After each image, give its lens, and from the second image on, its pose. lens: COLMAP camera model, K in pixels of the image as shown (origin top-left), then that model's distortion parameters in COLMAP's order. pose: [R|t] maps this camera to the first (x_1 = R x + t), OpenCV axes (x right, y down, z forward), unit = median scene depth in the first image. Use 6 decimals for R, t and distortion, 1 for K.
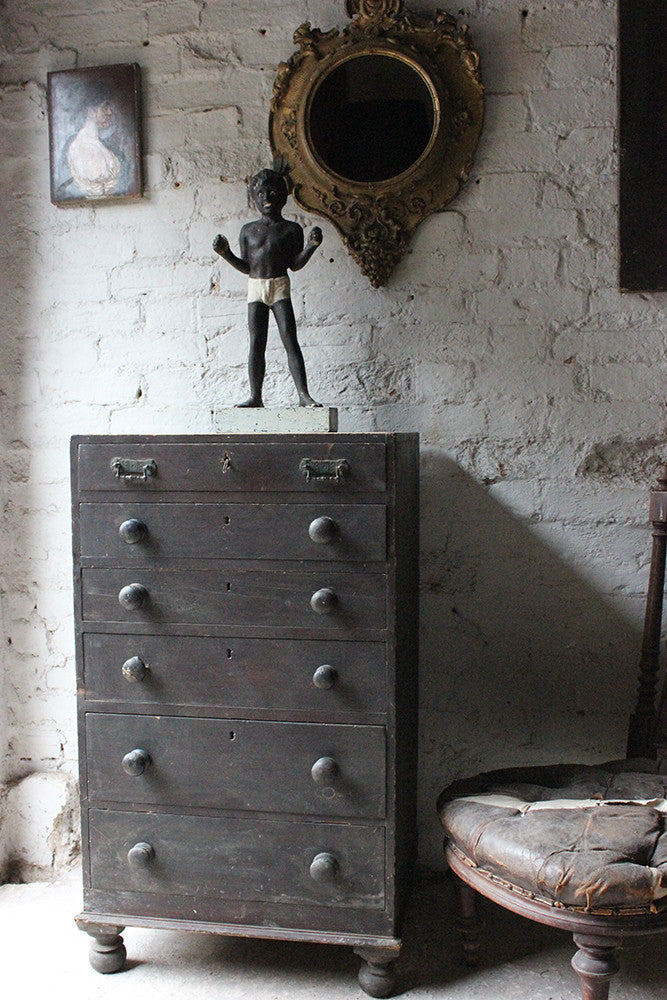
lens RADIAL K [[1101.3, 0, 311.2], [0, 1101.3, 520.3], [0, 0, 1]] dist [-0.050230, 0.000000]
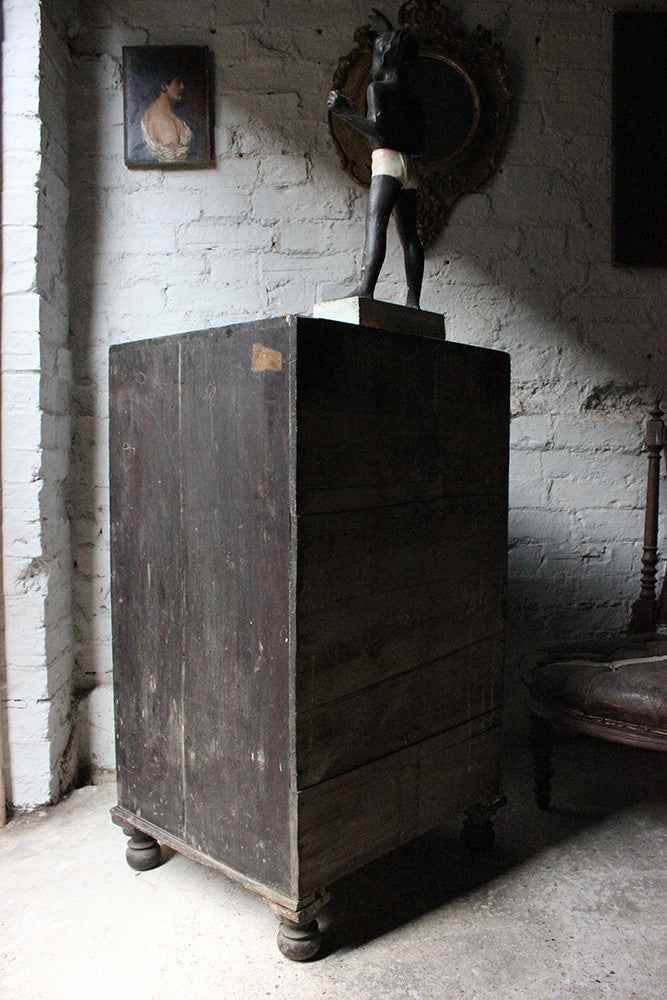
lens RADIAL K [[886.5, 0, 333.2], [0, 886.5, 519.1], [0, 0, 1]] dist [-0.122342, 0.099805]
pose [[0.968982, -0.008580, 0.246981, -0.269011], [0.010438, 0.999926, -0.006215, 0.082106], [-0.246910, 0.008600, 0.969000, 0.109666]]
